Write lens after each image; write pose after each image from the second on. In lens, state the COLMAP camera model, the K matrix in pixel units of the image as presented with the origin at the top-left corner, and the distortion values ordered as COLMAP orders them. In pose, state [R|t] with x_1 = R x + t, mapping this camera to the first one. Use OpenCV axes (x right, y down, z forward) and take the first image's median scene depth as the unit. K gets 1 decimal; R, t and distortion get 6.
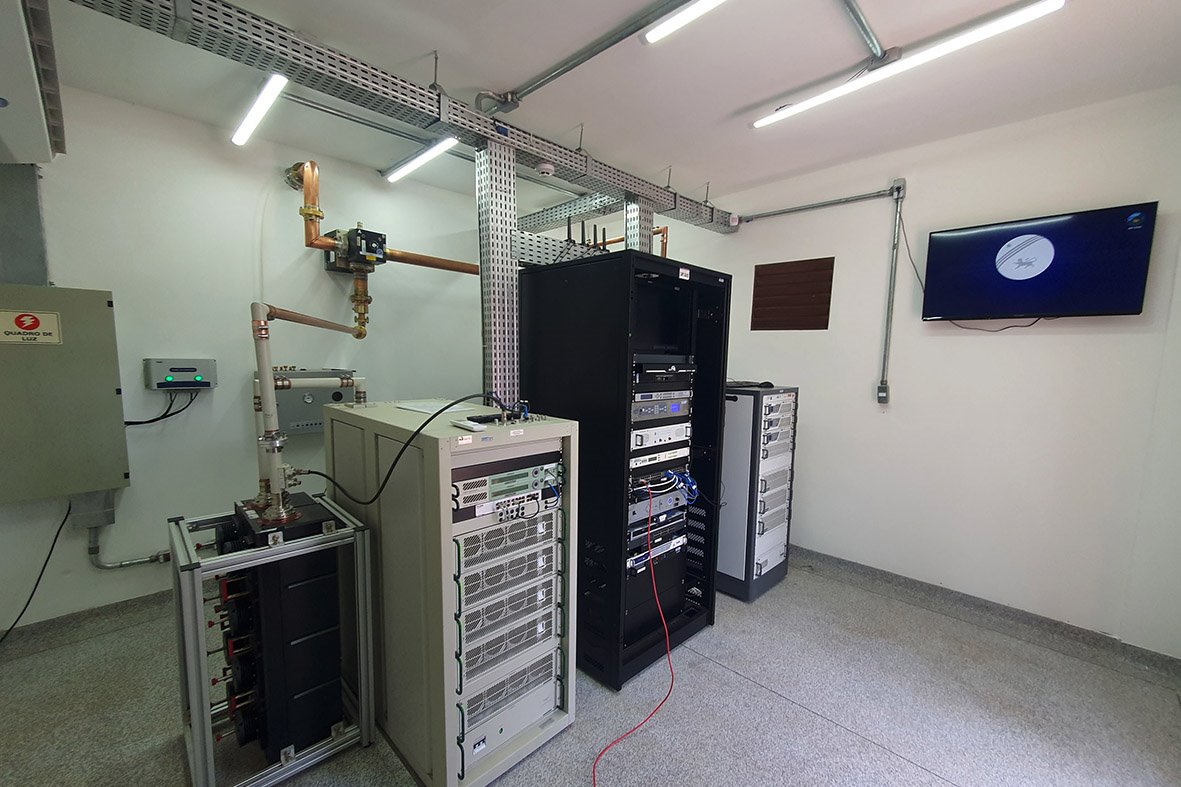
lens RADIAL K [[483.9, 0, 590.5], [0, 483.9, 393.5], [0, 0, 1]] dist [-0.000983, -0.000220]
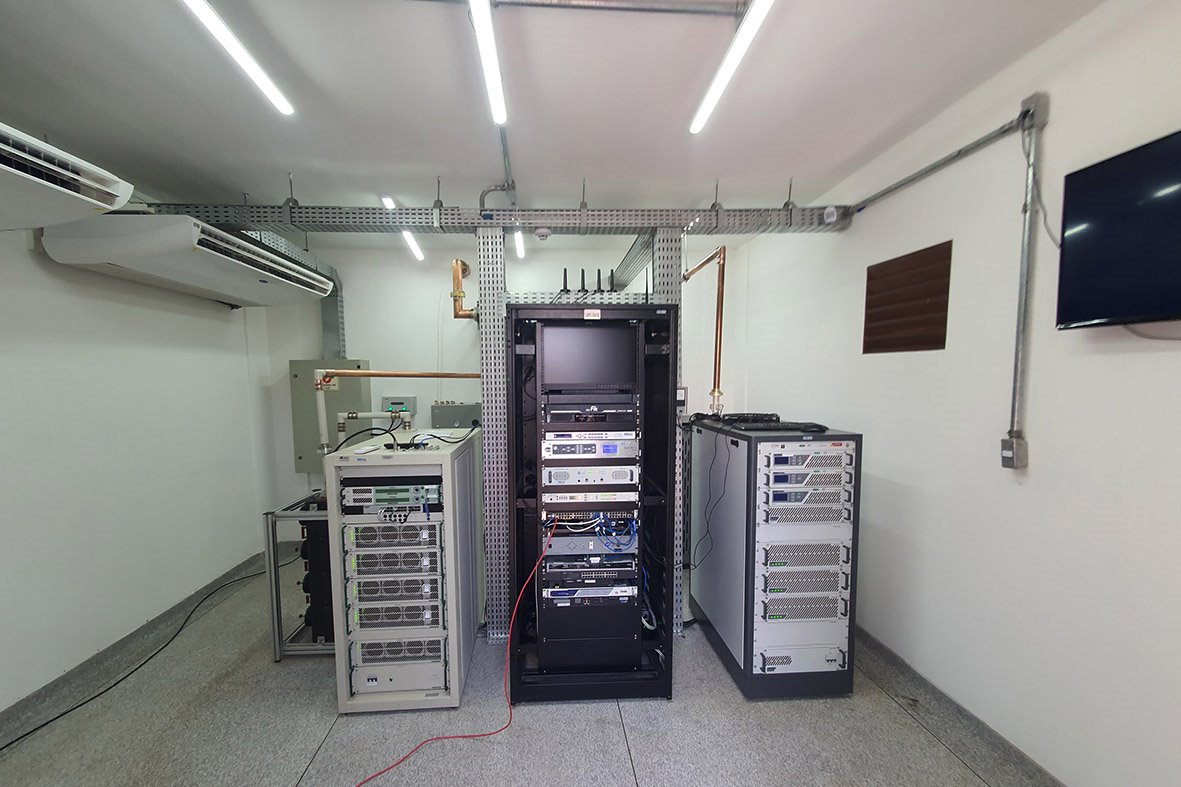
lens RADIAL K [[483.9, 0, 590.5], [0, 483.9, 393.5], [0, 0, 1]] dist [-0.000983, -0.000220]
pose [[0.738224, -0.000250, -0.674556, 0.798067], [-0.029545, 0.999028, -0.032704, -0.047996], [0.673909, 0.044072, 0.737499, 0.250116]]
